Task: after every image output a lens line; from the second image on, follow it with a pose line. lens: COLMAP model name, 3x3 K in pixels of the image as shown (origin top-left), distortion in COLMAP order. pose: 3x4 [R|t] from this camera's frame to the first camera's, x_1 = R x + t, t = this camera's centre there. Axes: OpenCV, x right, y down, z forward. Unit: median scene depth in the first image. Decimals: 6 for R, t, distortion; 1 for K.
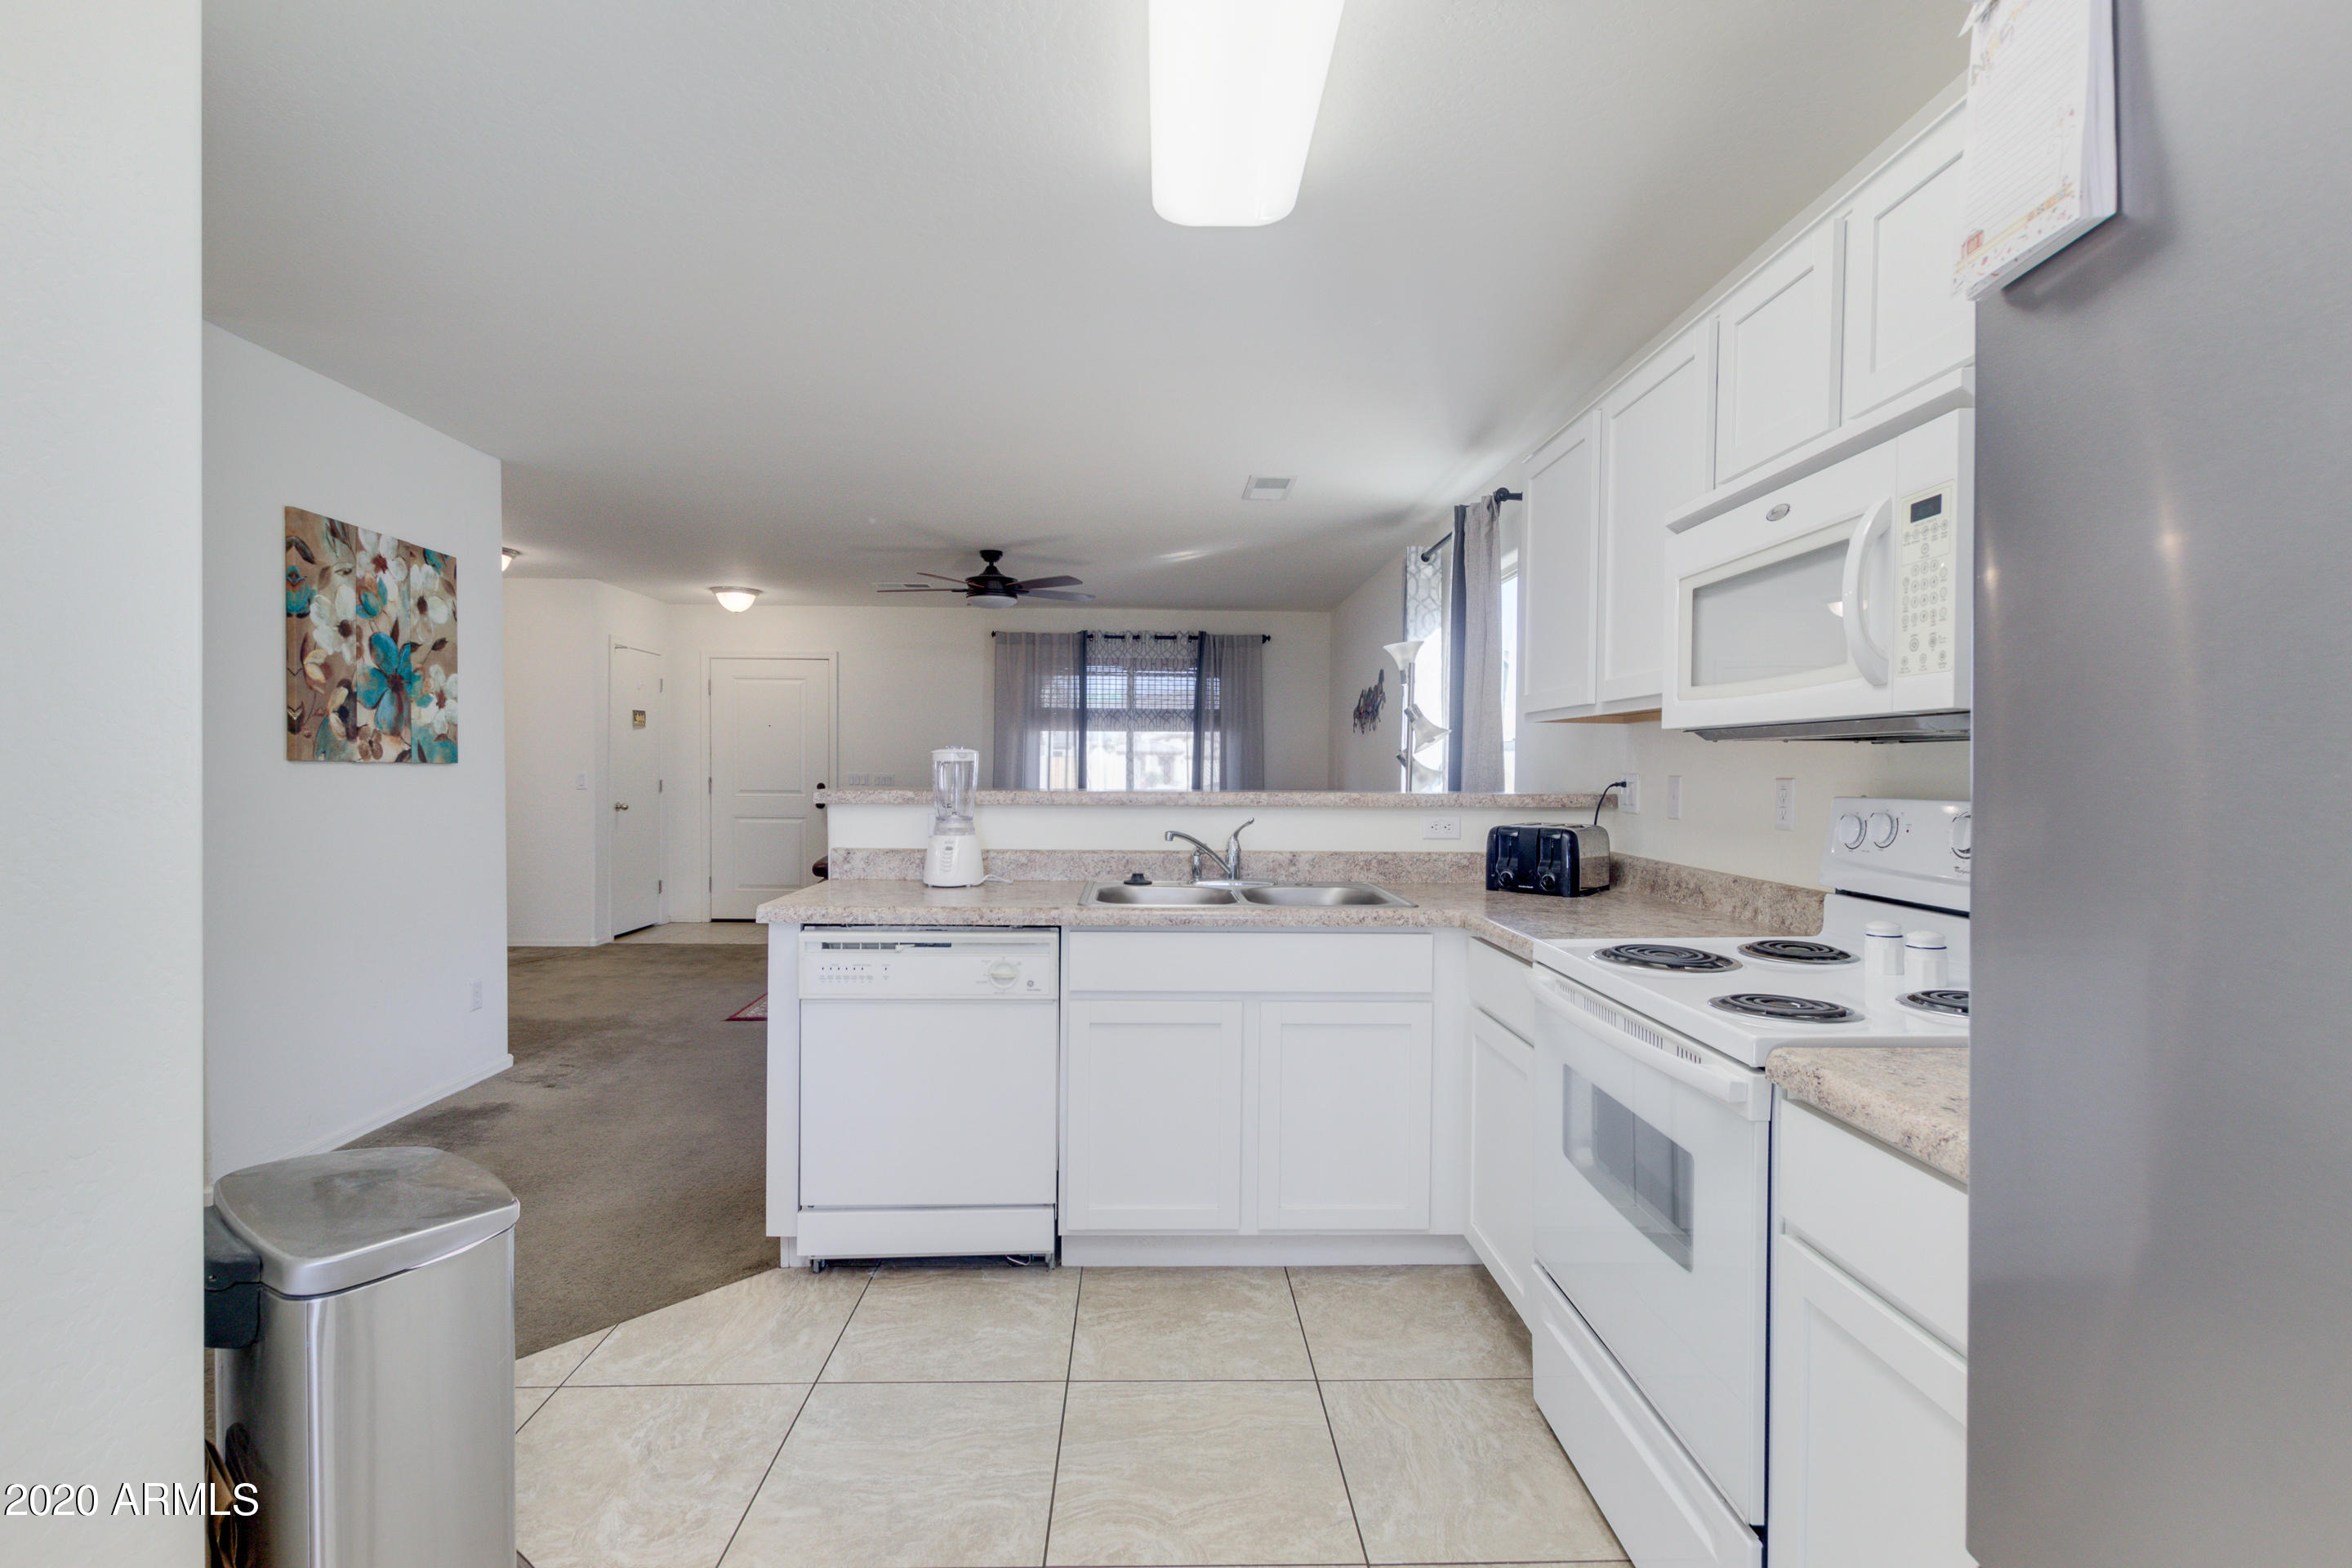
lens RADIAL K [[1072.9, 0, 1176.0], [0, 1072.9, 784.0], [0, 0, 1]] dist [0.002089, 0.000024]
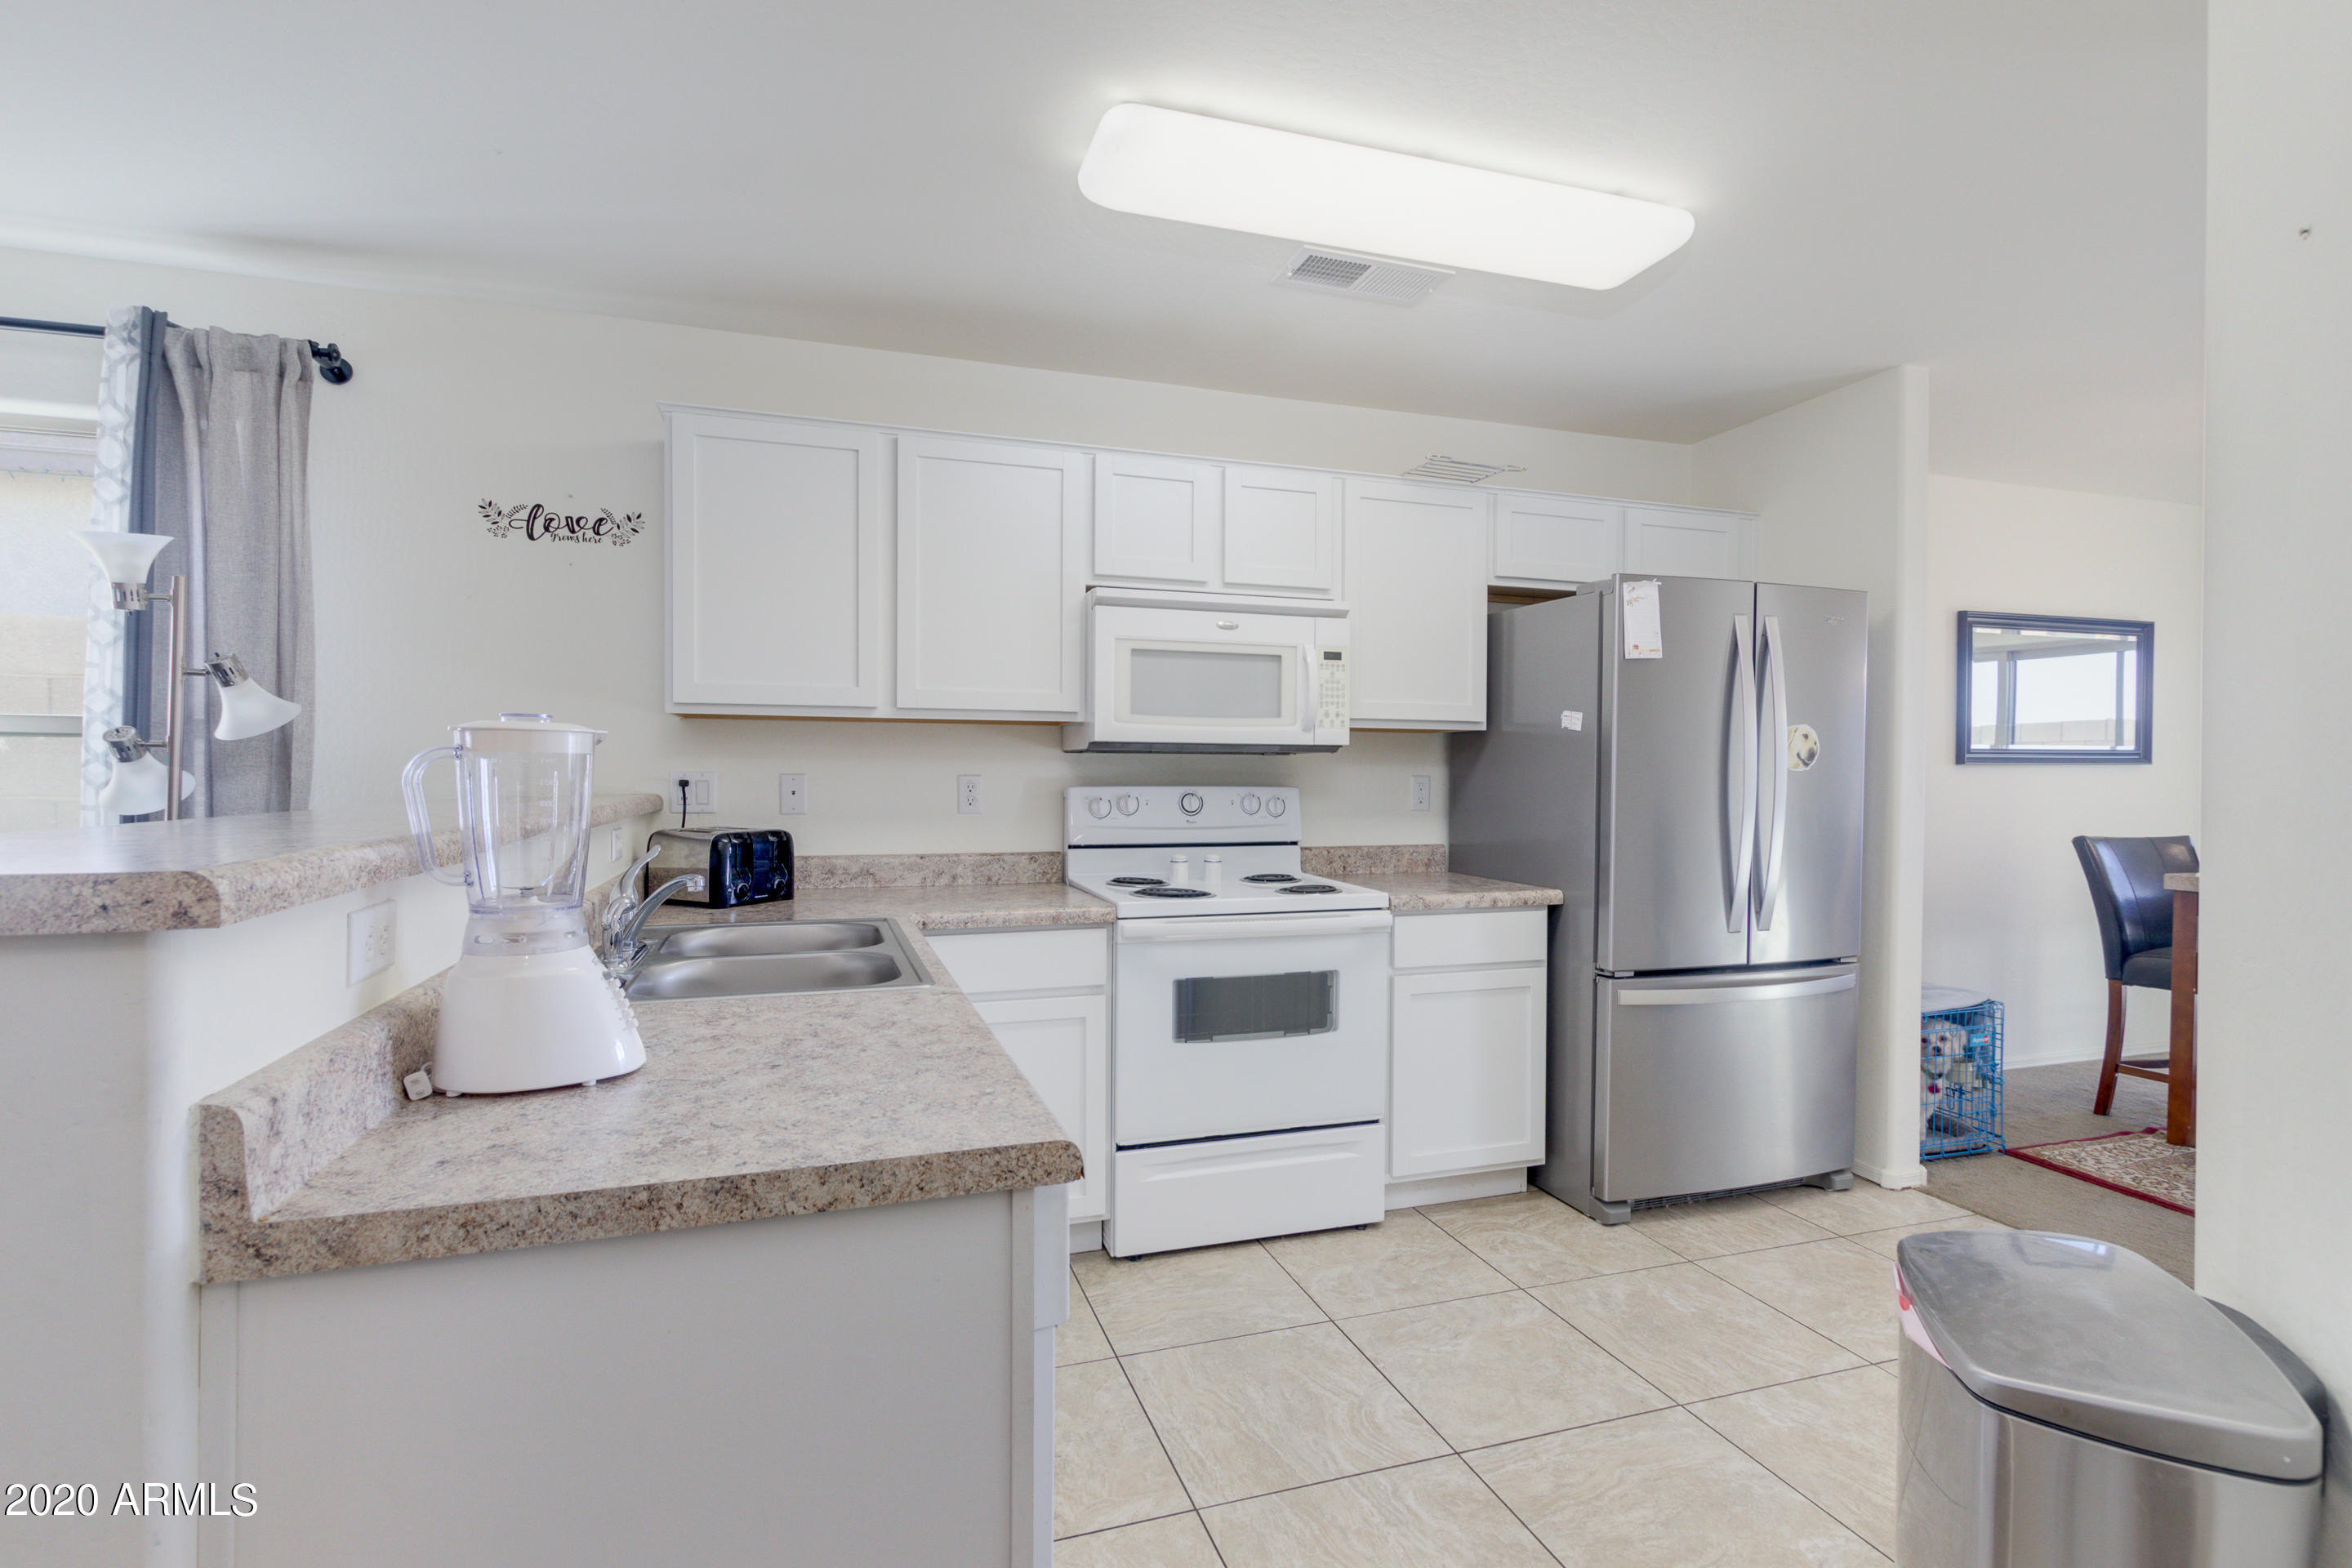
lens RADIAL K [[1072.9, 0, 1176.0], [0, 1072.9, 784.0], [0, 0, 1]] dist [0.002089, 0.000024]
pose [[-0.277607, -0.017708, 0.960532, -0.258780], [0.007200, 0.999764, 0.020512, -0.006415], [-0.960668, 0.012611, -0.277414, 0.361943]]
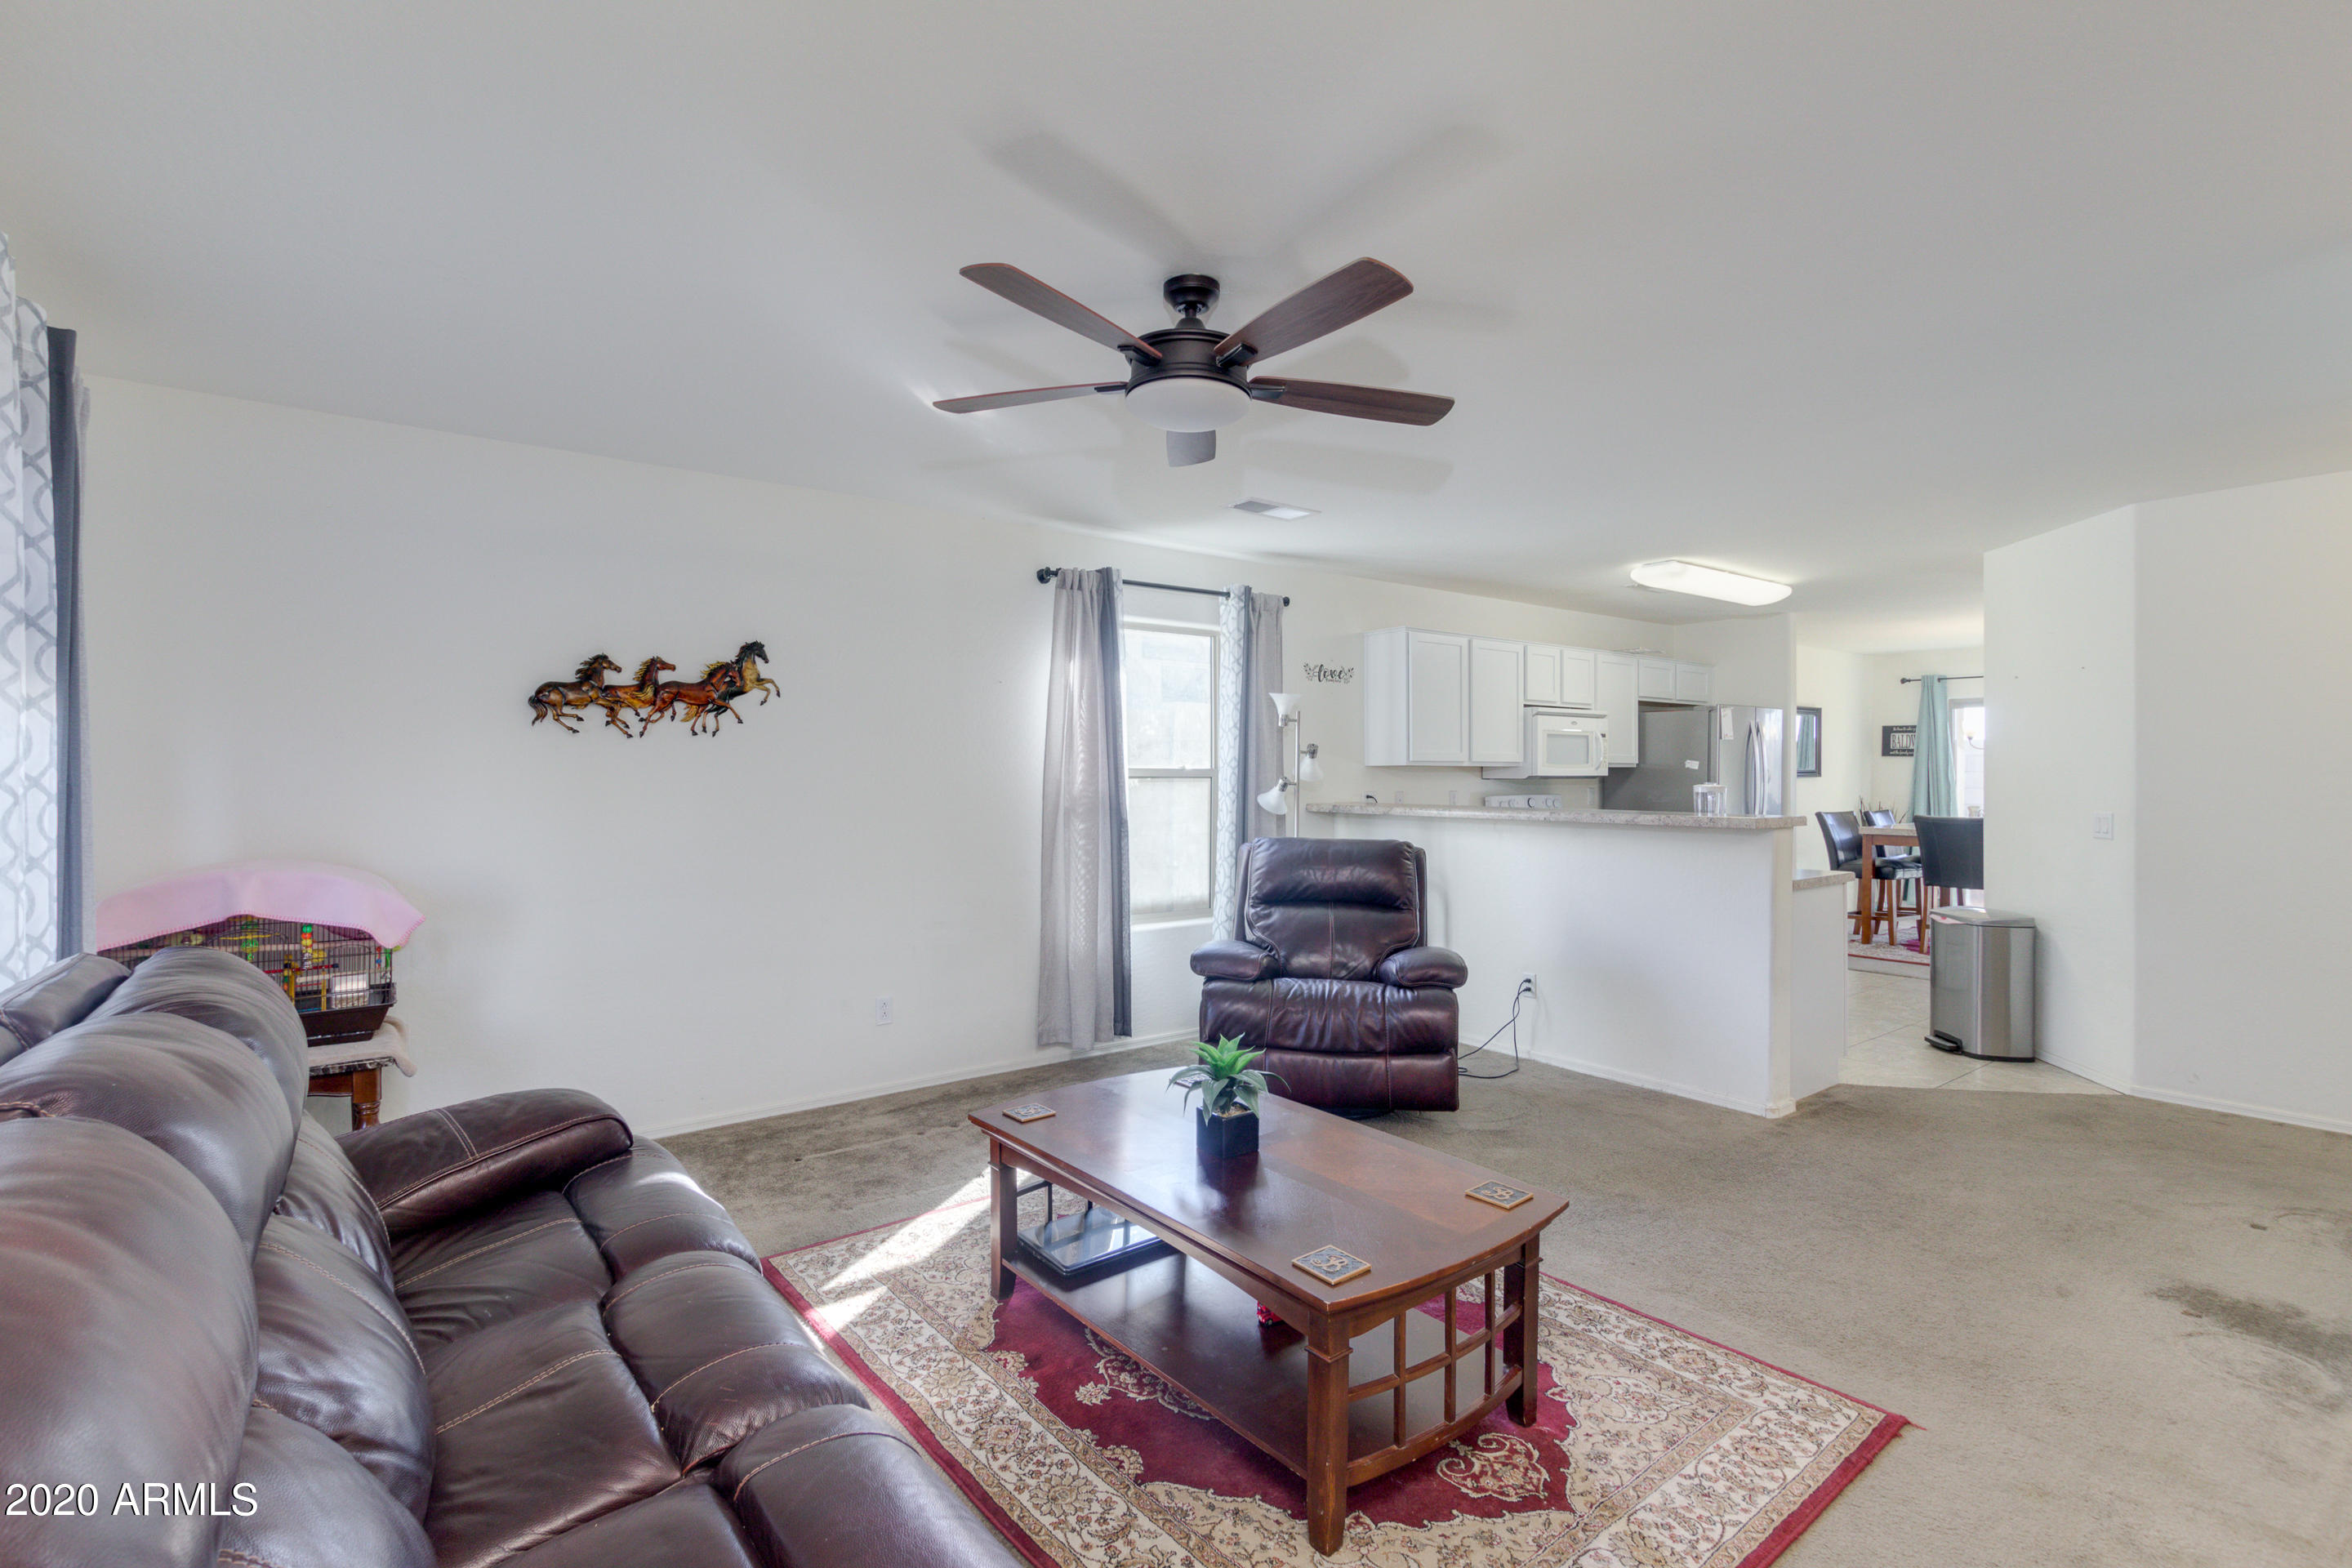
lens RADIAL K [[1072.9, 0, 1176.0], [0, 1072.9, 784.0], [0, 0, 1]] dist [0.002089, 0.000024]
pose [[-0.582518, -0.014805, 0.812683, -0.402949], [0.009429, 0.999644, 0.024970, -0.031359], [-0.812763, 0.022208, -0.582170, 0.997549]]
